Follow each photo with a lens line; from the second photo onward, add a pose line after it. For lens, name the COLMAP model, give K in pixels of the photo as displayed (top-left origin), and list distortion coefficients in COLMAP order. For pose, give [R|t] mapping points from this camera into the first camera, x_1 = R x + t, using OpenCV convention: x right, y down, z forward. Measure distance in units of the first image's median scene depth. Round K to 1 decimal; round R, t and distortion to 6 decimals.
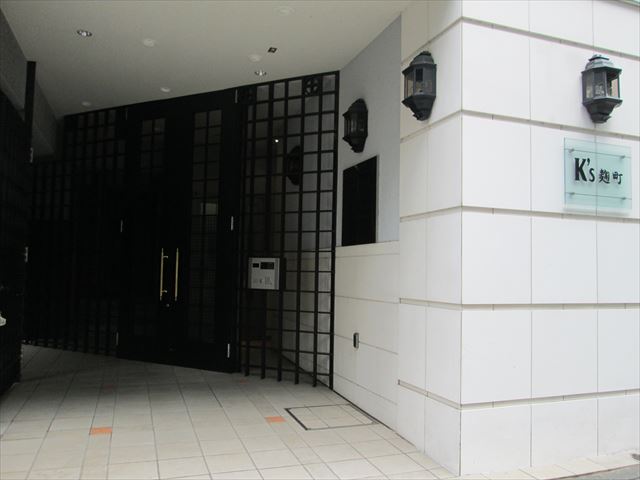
lens RADIAL K [[507.4, 0, 320.0], [0, 507.4, 240.0], [0, 0, 1]] dist [-0.003687, 0.000877]
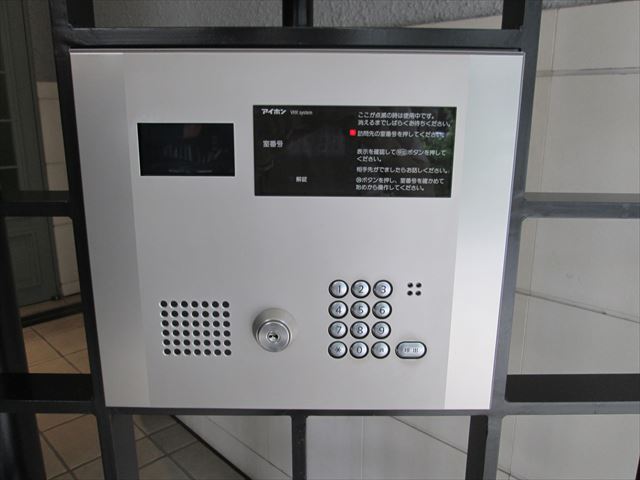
lens RADIAL K [[507.4, 0, 320.0], [0, 507.4, 240.0], [0, 0, 1]] dist [-0.003687, 0.000877]
pose [[0.930855, -0.108499, 0.348907, -0.128777], [-0.002807, 0.952744, 0.303763, 0.036830], [-0.365377, -0.283738, 0.886562, 0.863252]]
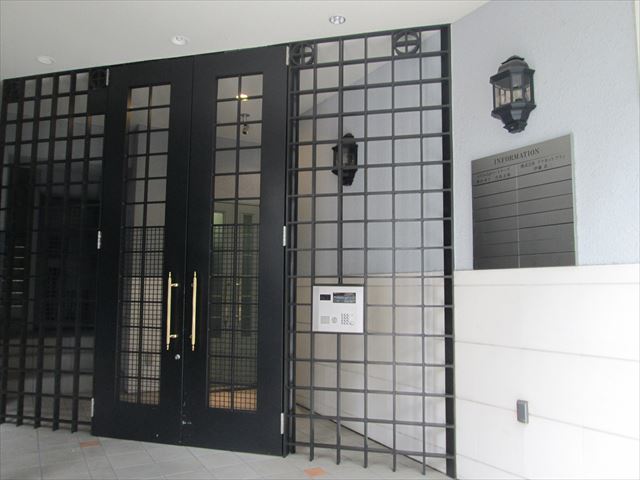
lens RADIAL K [[650.4, 0, 320.0], [0, 650.4, 228.6], [0, 0, 1]] dist [-0.042198, -0.009197]
pose [[0.993131, 0.005938, 0.116858, -0.223745], [-0.000249, 0.998817, -0.048631, -0.000273], [-0.117008, 0.048268, 0.991957, 0.114598]]
